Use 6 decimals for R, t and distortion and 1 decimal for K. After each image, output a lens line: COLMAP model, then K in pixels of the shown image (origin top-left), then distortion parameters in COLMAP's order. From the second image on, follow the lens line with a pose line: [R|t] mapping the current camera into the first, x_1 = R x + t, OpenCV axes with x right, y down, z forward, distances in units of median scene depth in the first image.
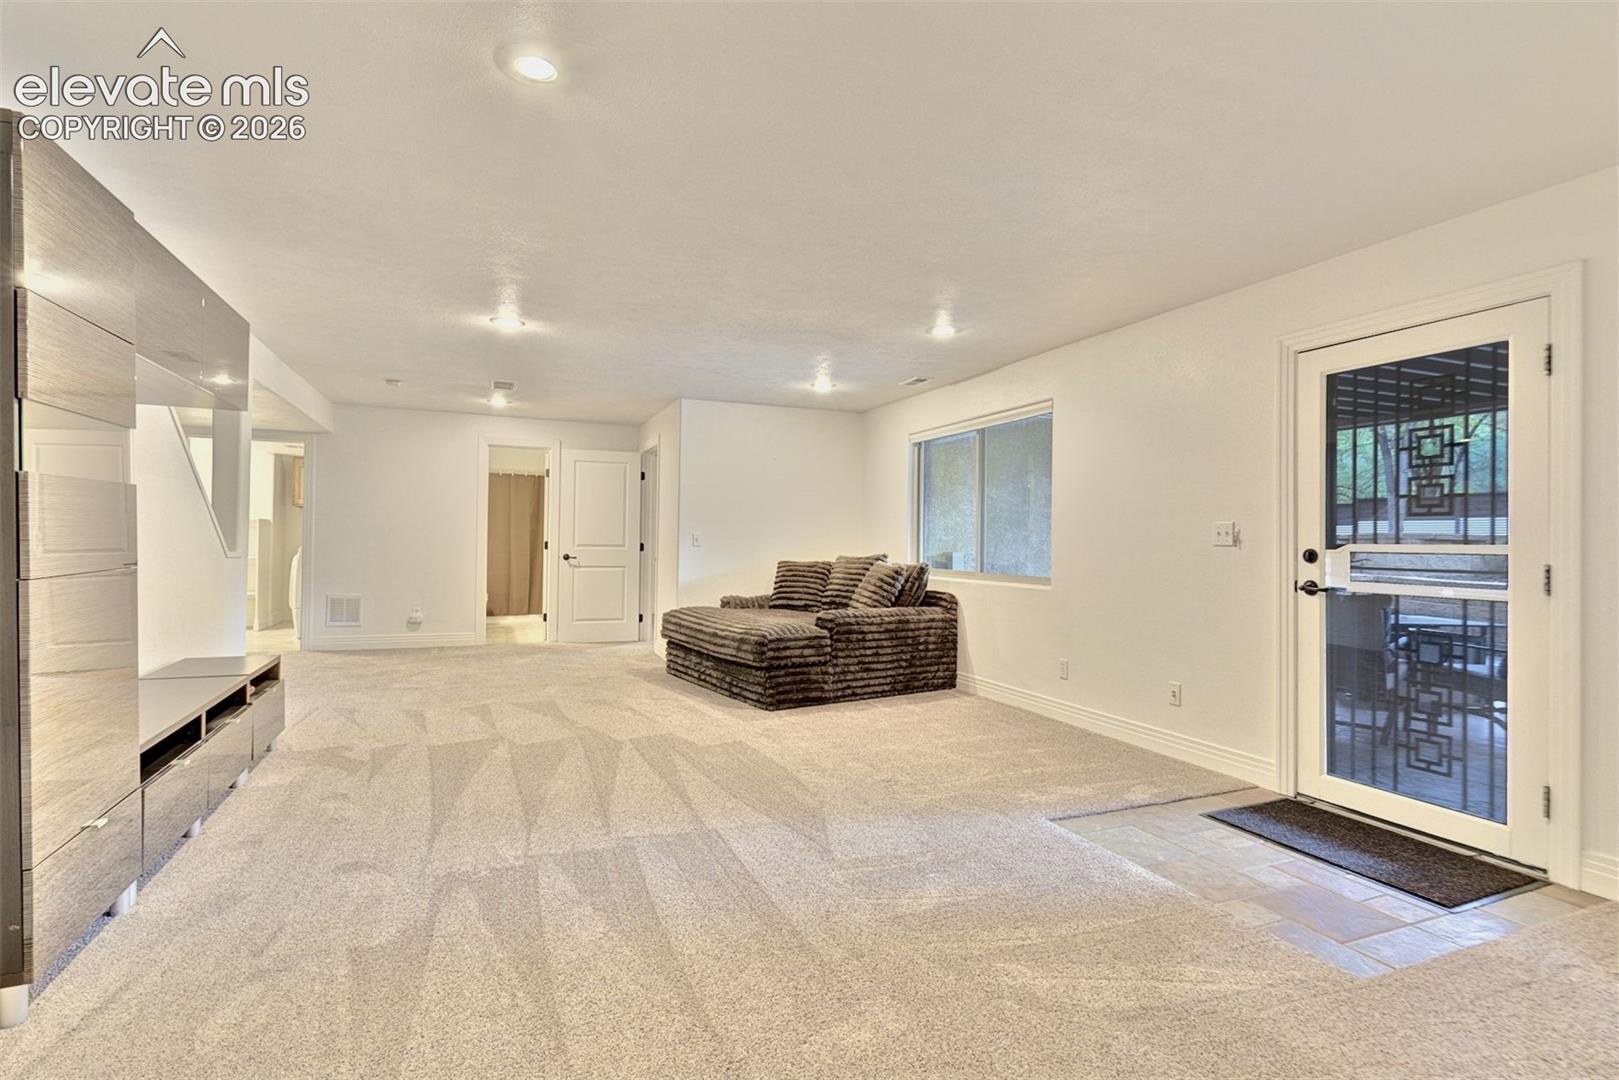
lens RADIAL K [[737.6, 0, 809.5], [0, 737.6, 540.0], [0, 0, 1]] dist [0.002151, 0.000054]
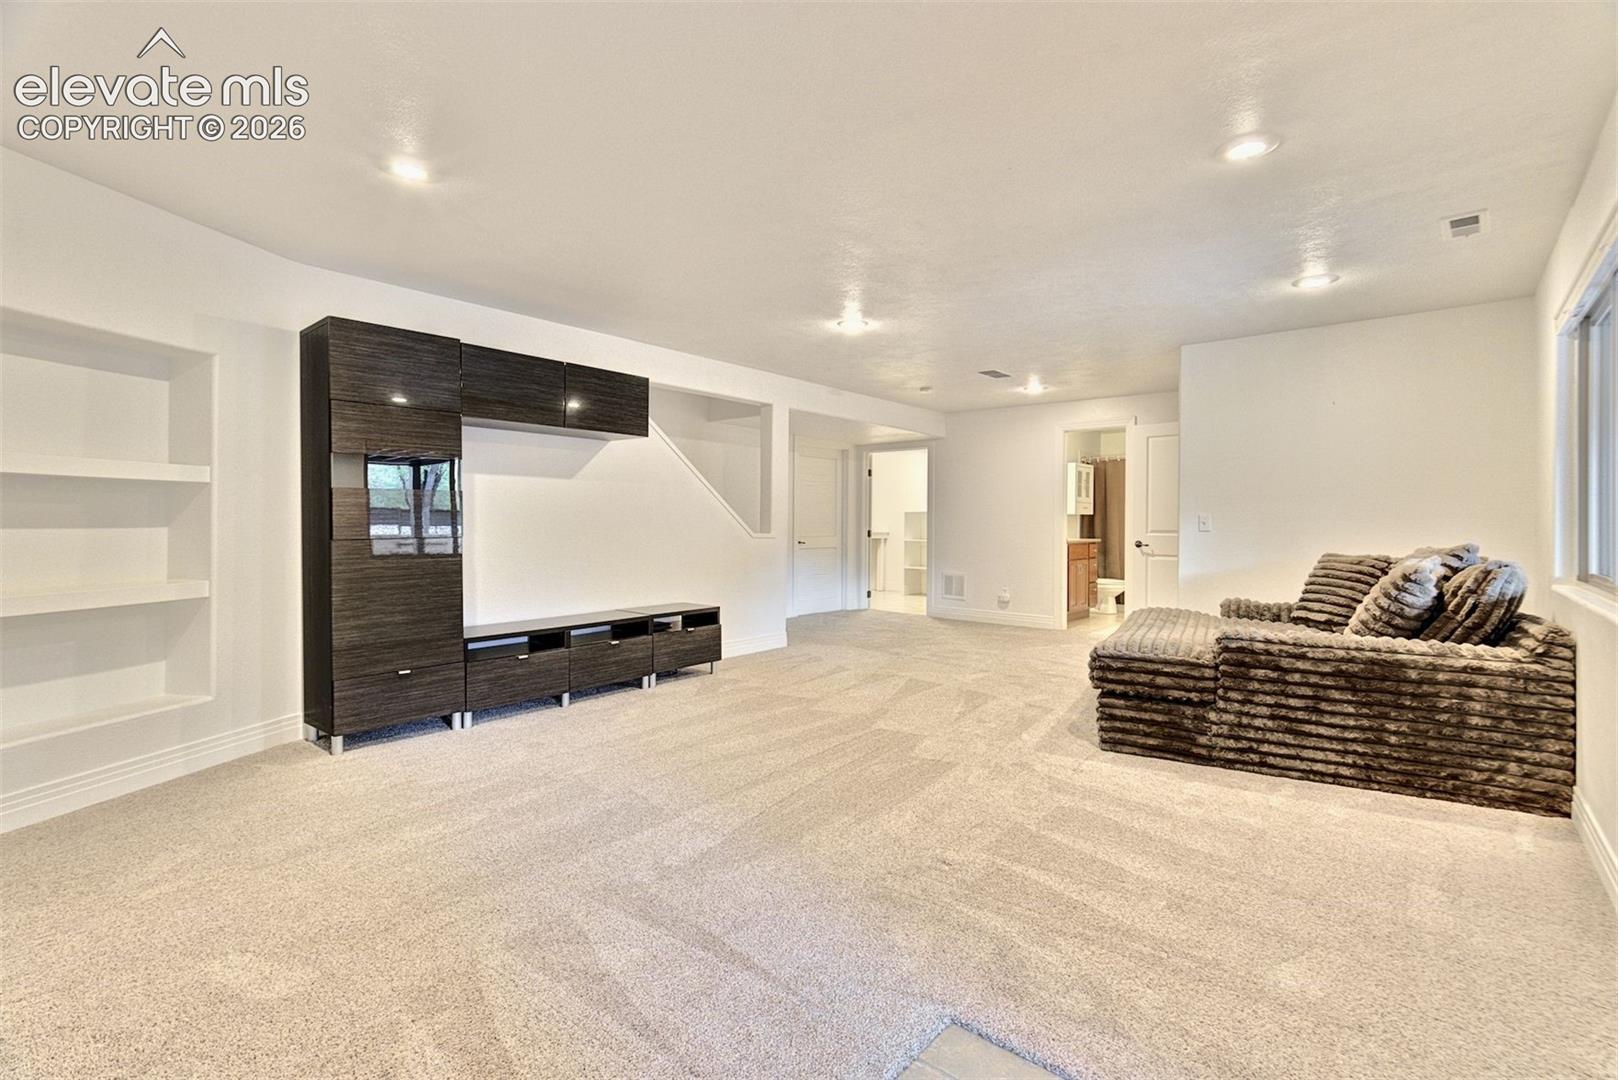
lens RADIAL K [[722.4, 0, 809.0], [0, 722.4, 540.0], [0, 0, 1]] dist [0.000453, -0.001202]
pose [[0.486216, 0.011484, -0.873763, 0.397457], [0.001267, 0.999903, 0.013846, 0.008167], [0.873838, -0.007840, 0.486154, 0.350278]]
